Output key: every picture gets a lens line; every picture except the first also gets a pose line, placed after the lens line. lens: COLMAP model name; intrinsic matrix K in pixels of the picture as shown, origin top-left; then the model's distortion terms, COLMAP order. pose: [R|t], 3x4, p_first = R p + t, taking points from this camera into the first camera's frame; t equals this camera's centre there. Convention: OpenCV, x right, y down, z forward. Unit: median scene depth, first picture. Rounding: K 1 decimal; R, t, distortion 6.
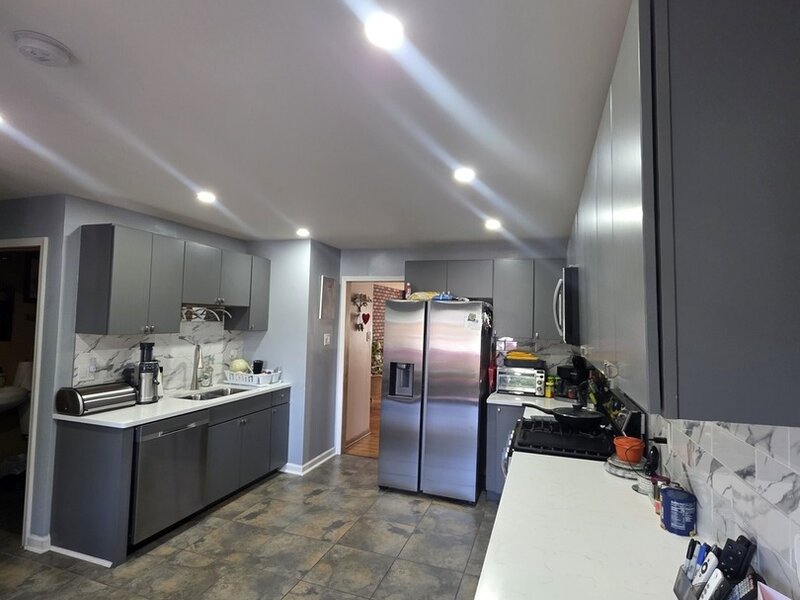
lens RADIAL K [[425.8, 0, 403.1], [0, 425.8, 300.5], [0, 0, 1]] dist [-0.005261, -0.000283]
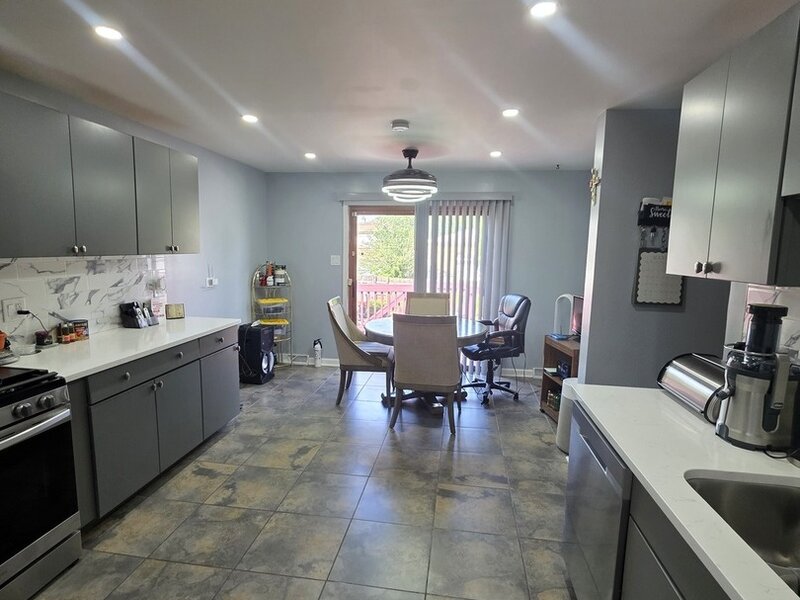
lens RADIAL K [[425.8, 0, 400.9], [0, 425.8, 301.2], [0, 0, 1]] dist [-0.005261, -0.000283]
pose [[-0.980115, -0.018273, -0.197587, -0.170257], [-0.033989, 0.996494, 0.076444, 0.079422], [0.195498, 0.081640, -0.977300, 1.379845]]
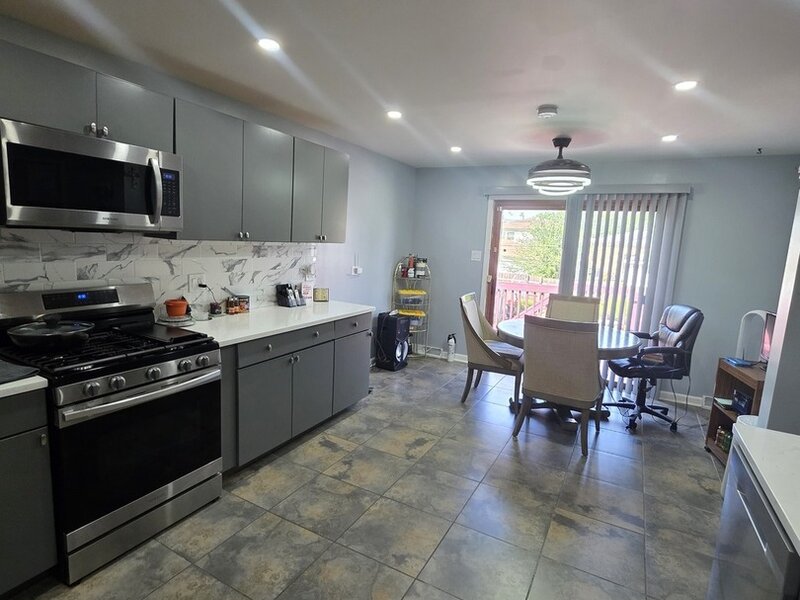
lens RADIAL K [[425.8, 0, 402.7], [0, 425.8, 297.3], [0, 0, 1]] dist [-0.005261, -0.000283]
pose [[-0.984268, -0.095130, 0.148884, -0.225882], [-0.081487, 0.992117, 0.095206, 0.081409], [-0.156768, 0.081576, -0.984261, 1.354604]]
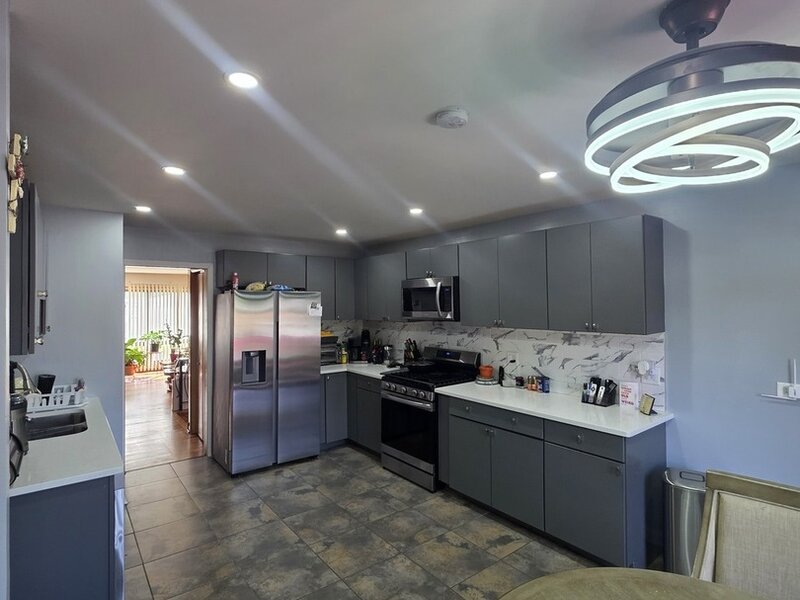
lens RADIAL K [[425.8, 0, 400.7], [0, 425.8, 299.2], [0, 0, 1]] dist [-0.005261, -0.000283]
pose [[0.537067, -0.015179, 0.843403, -0.834113], [-0.024289, 0.999145, 0.033449, -0.026938], [-0.843190, -0.038450, 0.536240, 0.174531]]
